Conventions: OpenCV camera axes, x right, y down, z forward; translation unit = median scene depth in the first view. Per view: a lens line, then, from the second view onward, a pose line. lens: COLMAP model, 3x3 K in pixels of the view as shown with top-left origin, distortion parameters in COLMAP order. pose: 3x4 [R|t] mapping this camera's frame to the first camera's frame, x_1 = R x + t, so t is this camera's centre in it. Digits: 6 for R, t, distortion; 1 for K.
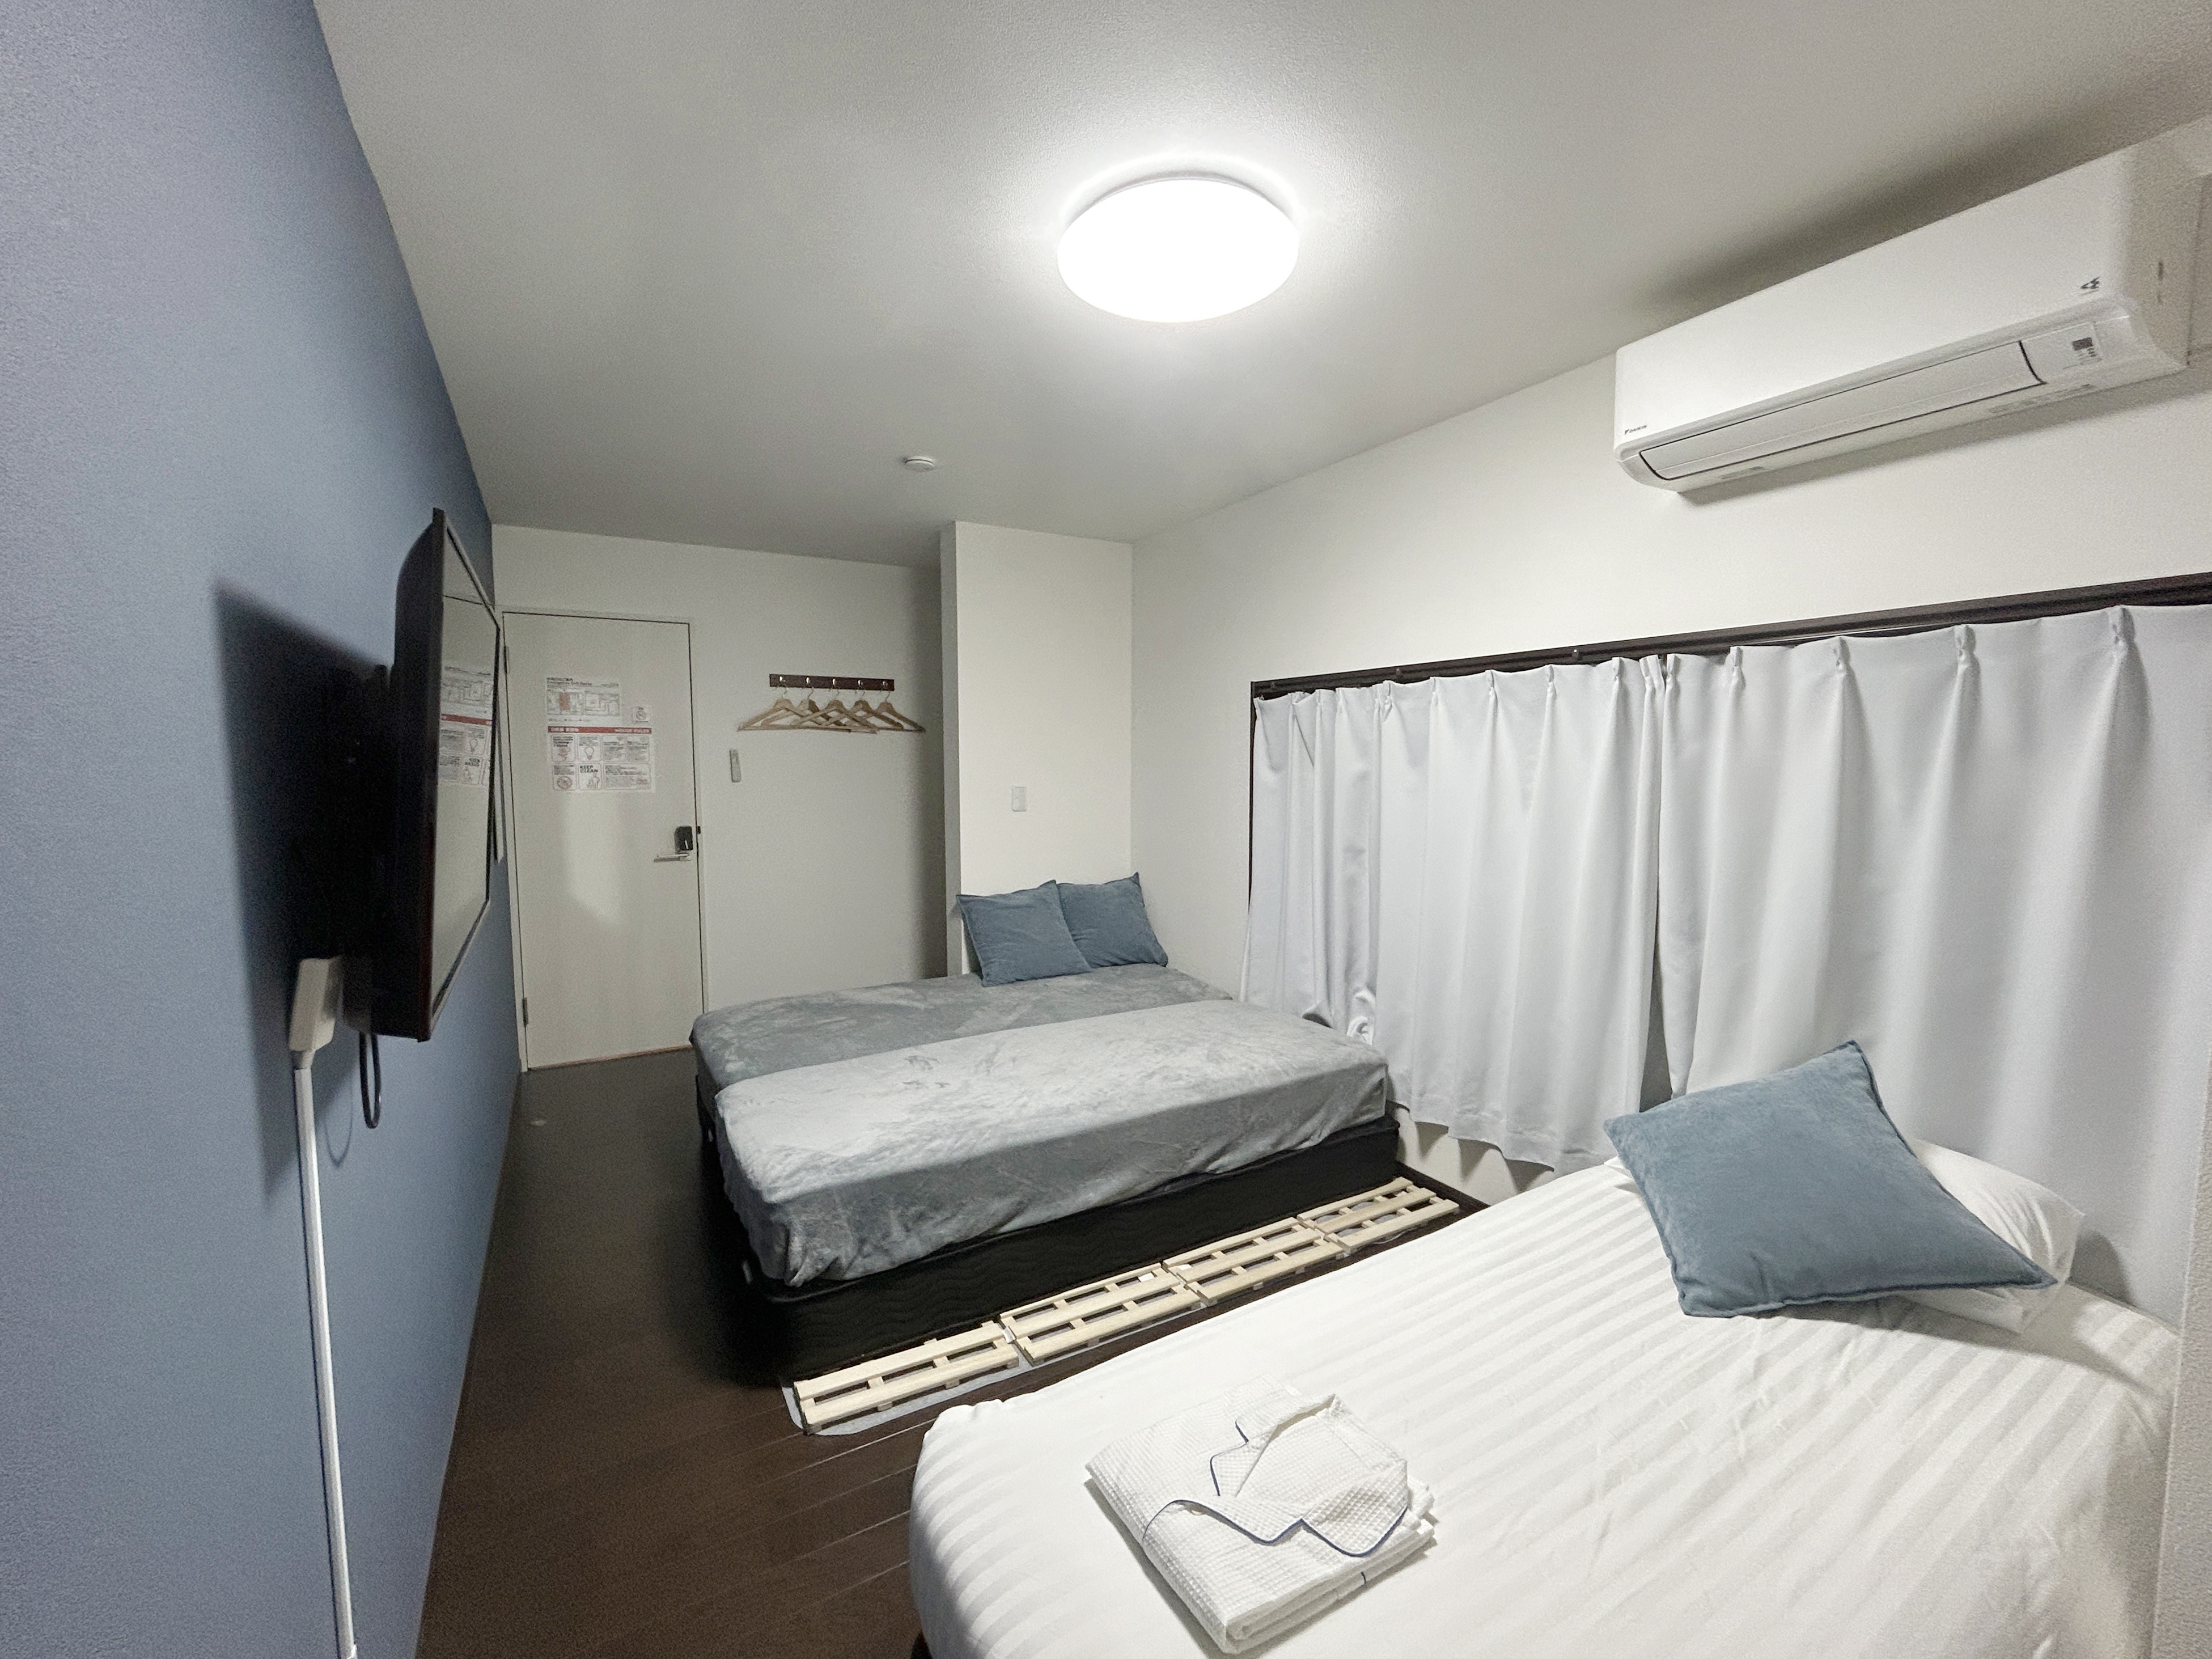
lens RADIAL K [[903.0, 0, 1077.4], [0, 903.0, 831.7], [0, 0, 1]] dist [0.000087, -0.000418]
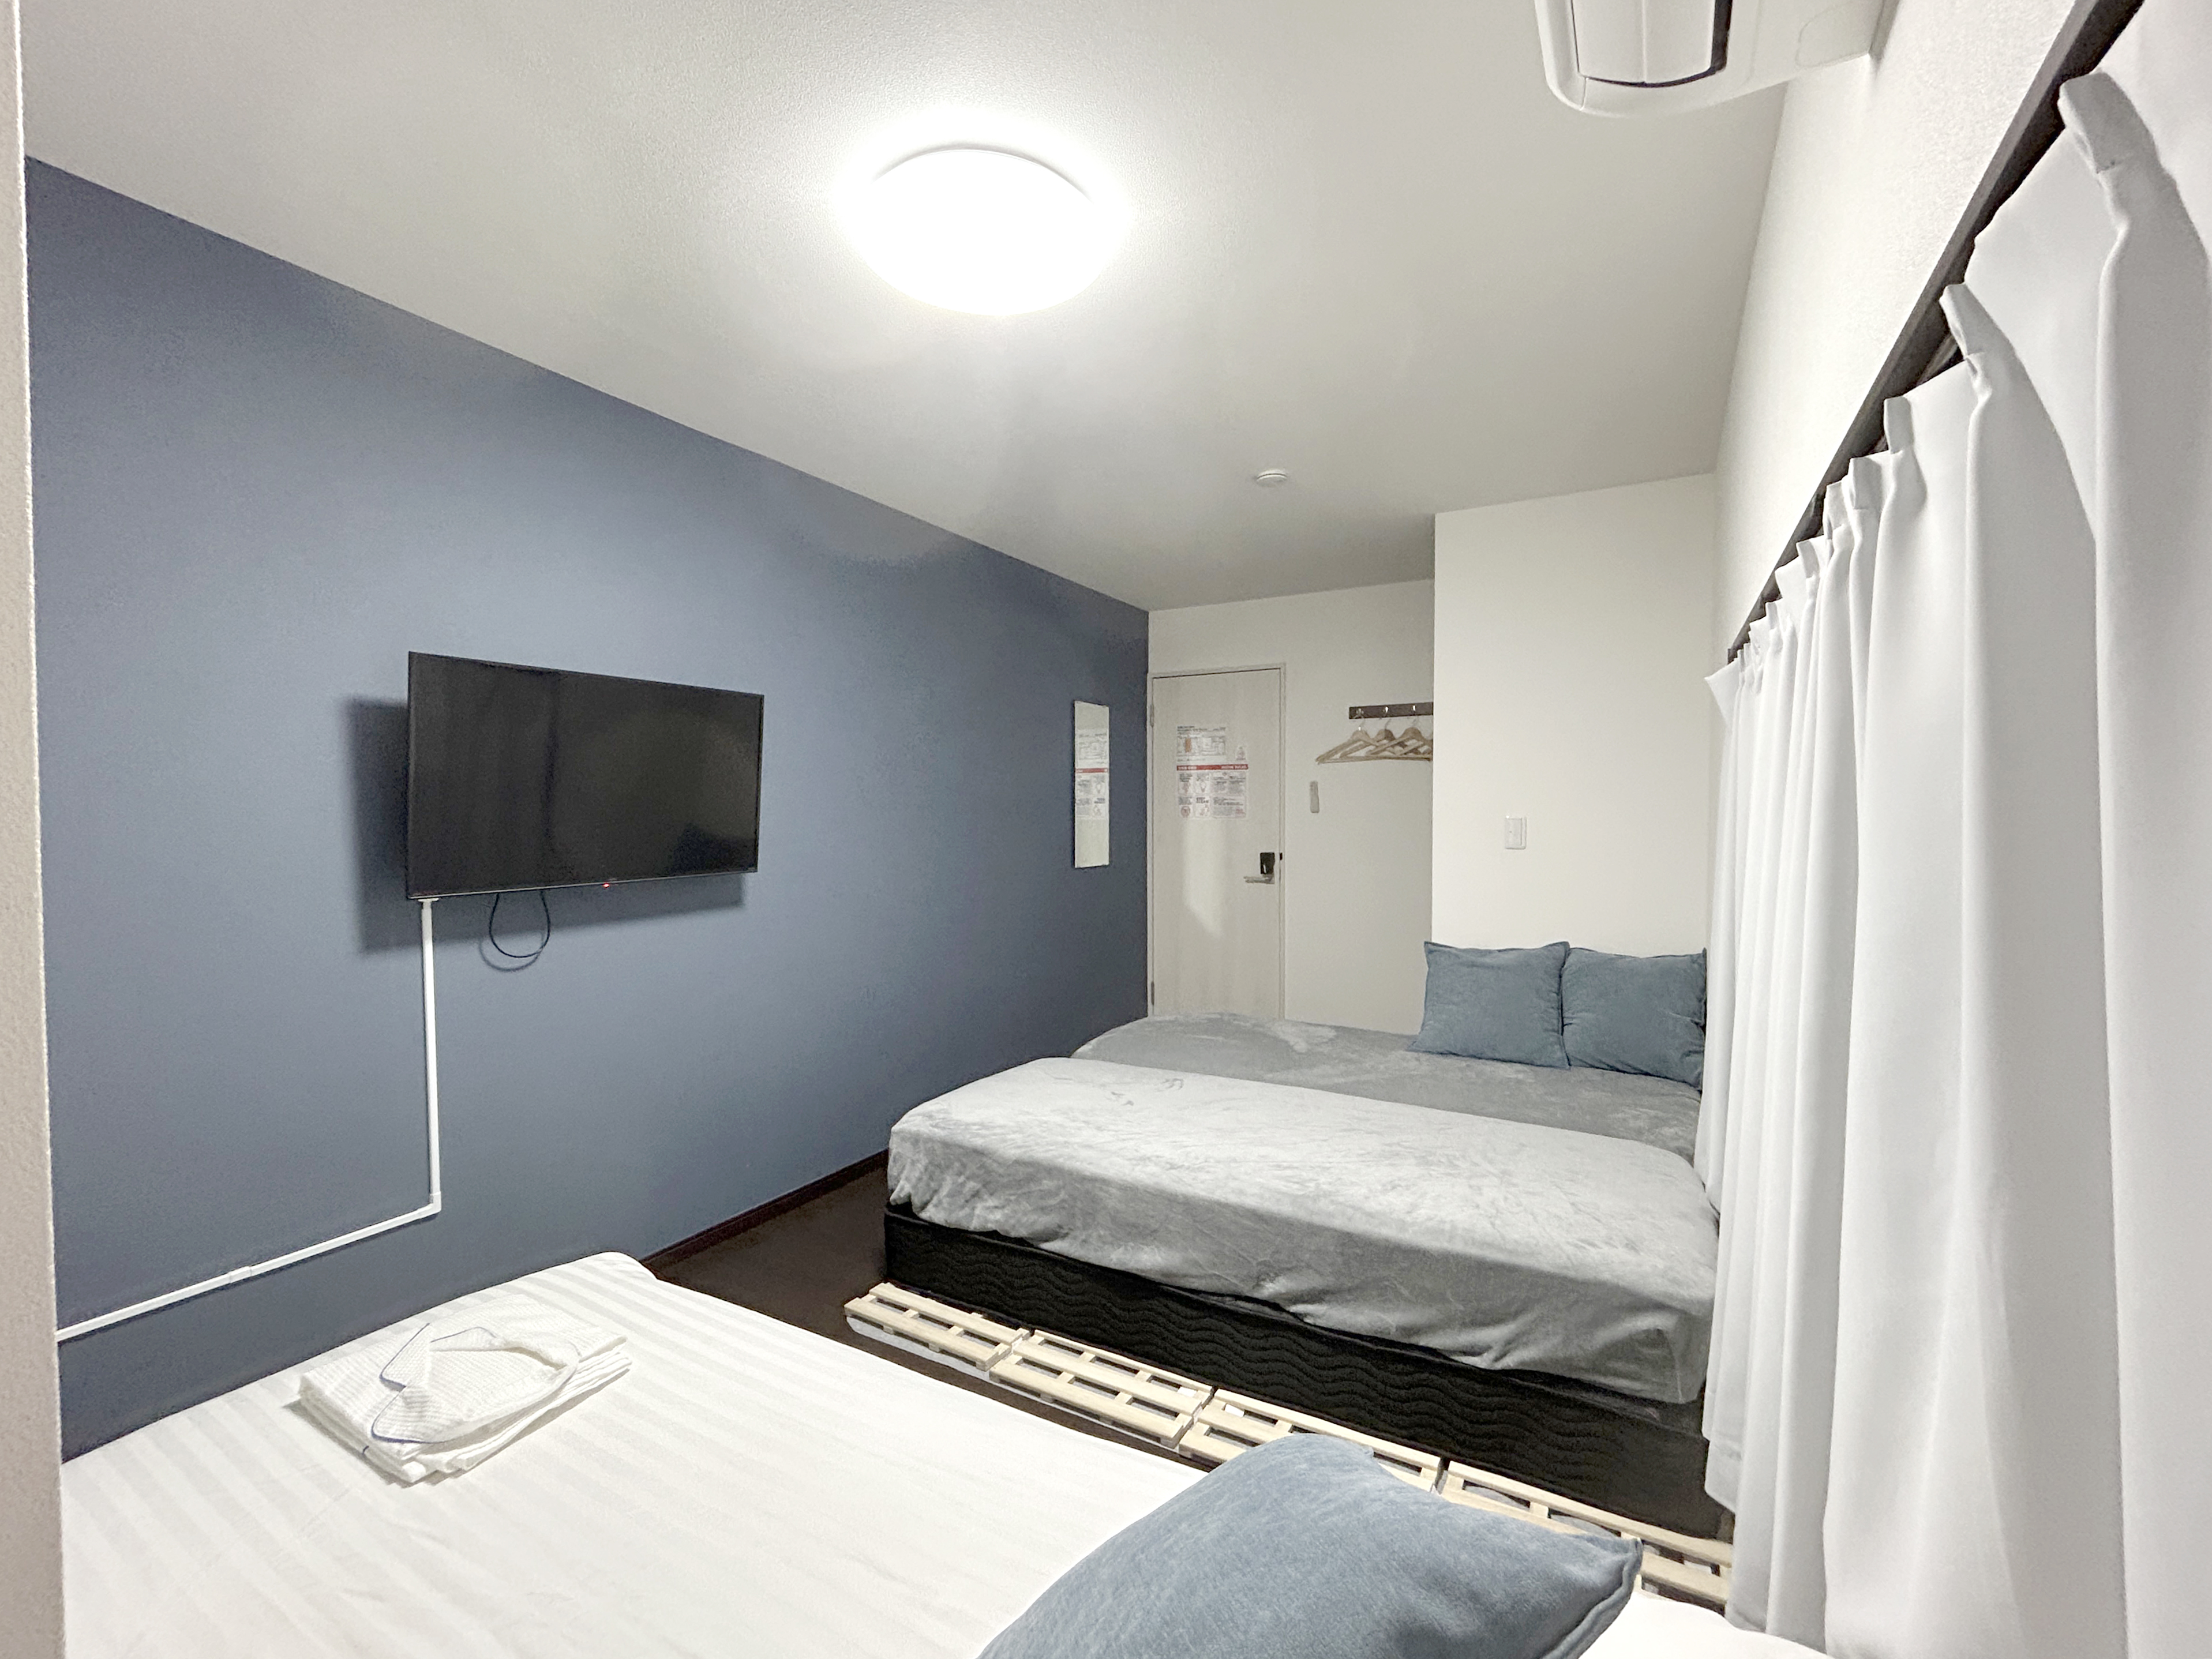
lens RADIAL K [[902.8, 0, 1103.4], [0, 902.8, 835.3], [0, 0, 1]] dist [0.000087, -0.000418]
pose [[0.536734, 0.028178, -0.843281, 0.420855], [-0.067829, 0.997648, -0.009836, -0.002453], [0.841020, 0.062478, 0.537383, 0.266723]]
